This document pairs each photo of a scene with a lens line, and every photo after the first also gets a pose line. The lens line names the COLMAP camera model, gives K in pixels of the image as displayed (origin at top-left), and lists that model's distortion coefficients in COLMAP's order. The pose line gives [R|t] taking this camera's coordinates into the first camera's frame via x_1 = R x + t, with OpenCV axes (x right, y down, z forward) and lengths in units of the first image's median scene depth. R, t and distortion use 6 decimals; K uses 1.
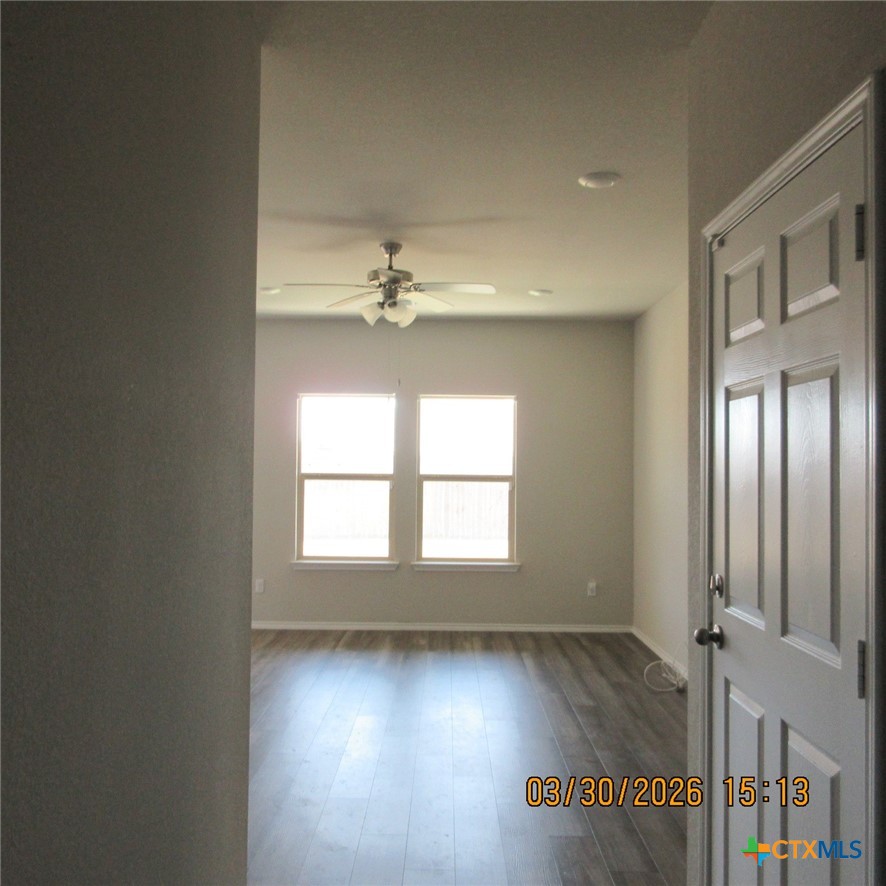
lens RADIAL K [[869.1, 0, 439.9], [0, 869.1, 430.9], [0, 0, 1]] dist [-0.018998, 0.012903]
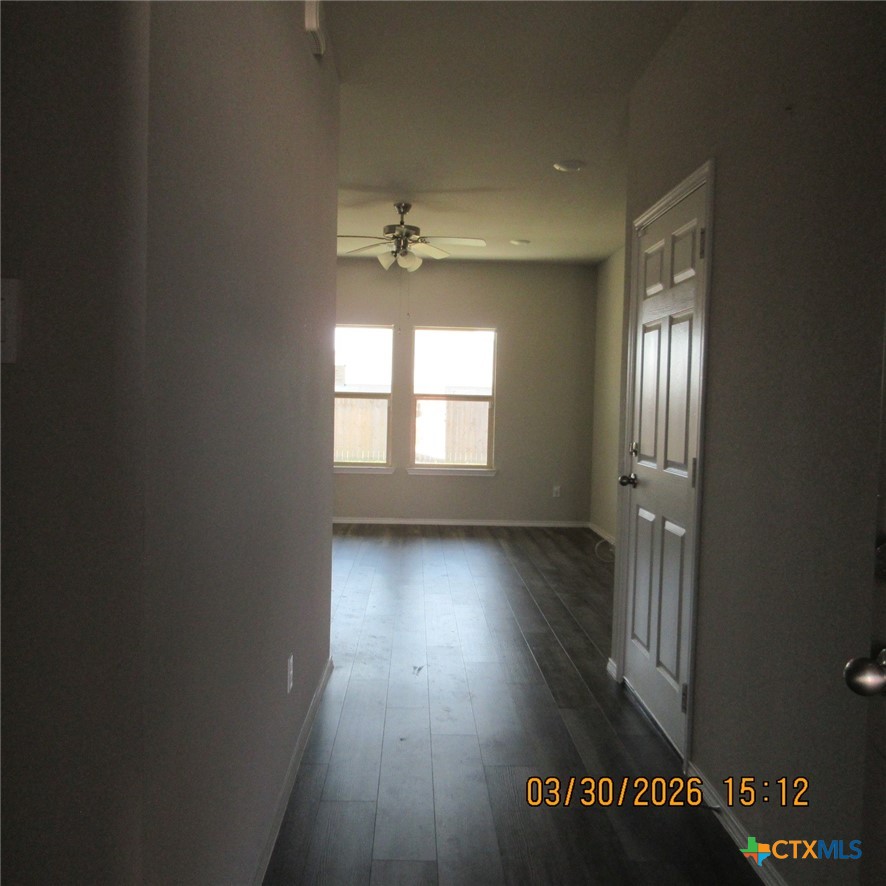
lens RADIAL K [[869.1, 0, 439.9], [0, 869.1, 430.9], [0, 0, 1]] dist [-0.018998, 0.012903]
pose [[0.999264, 0.011456, 0.036604, -0.045237], [-0.014264, 0.996898, 0.077399, 0.011983], [-0.035604, -0.077864, 0.996328, -0.269565]]
